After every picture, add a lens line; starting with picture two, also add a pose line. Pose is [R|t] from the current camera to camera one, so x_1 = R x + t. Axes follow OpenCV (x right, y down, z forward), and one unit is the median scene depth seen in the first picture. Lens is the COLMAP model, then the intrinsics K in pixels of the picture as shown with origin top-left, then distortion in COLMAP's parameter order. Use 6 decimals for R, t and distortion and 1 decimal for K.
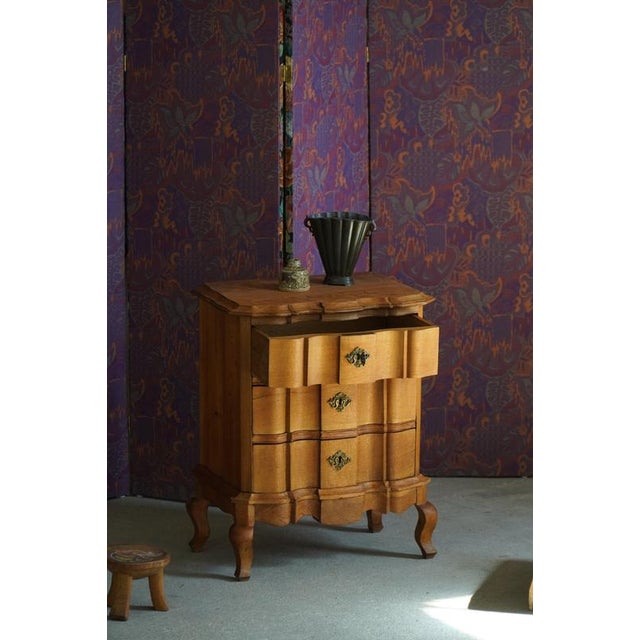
lens RADIAL K [[2957.2, 0, 320.0], [0, 2957.2, 320.0], [0, 0, 1]] dist [-1.735358, 5.979585]
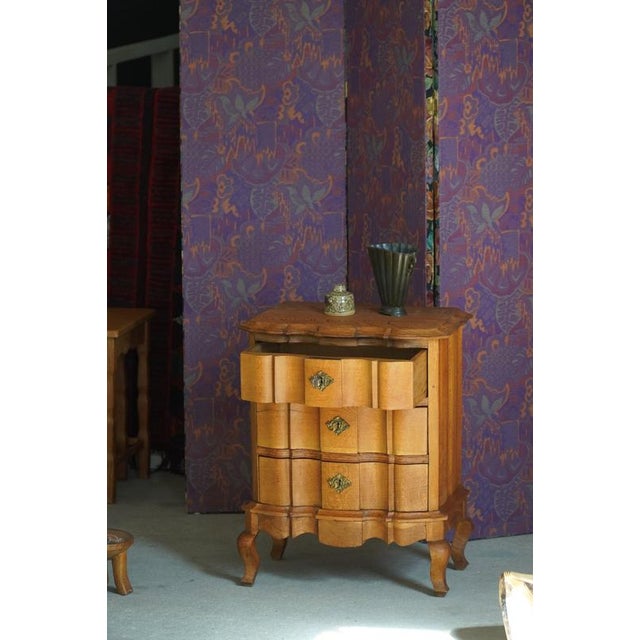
lens RADIAL K [[2957.2, 0, 320.0], [0, 2957.2, 320.0], [0, 0, 1]] dist [-1.735358, 5.979585]
pose [[0.774151, 0.093215, -0.626100, 0.627156], [-0.110210, 0.993839, 0.011694, -0.019451], [0.623333, 0.059950, 0.779655, 0.199124]]
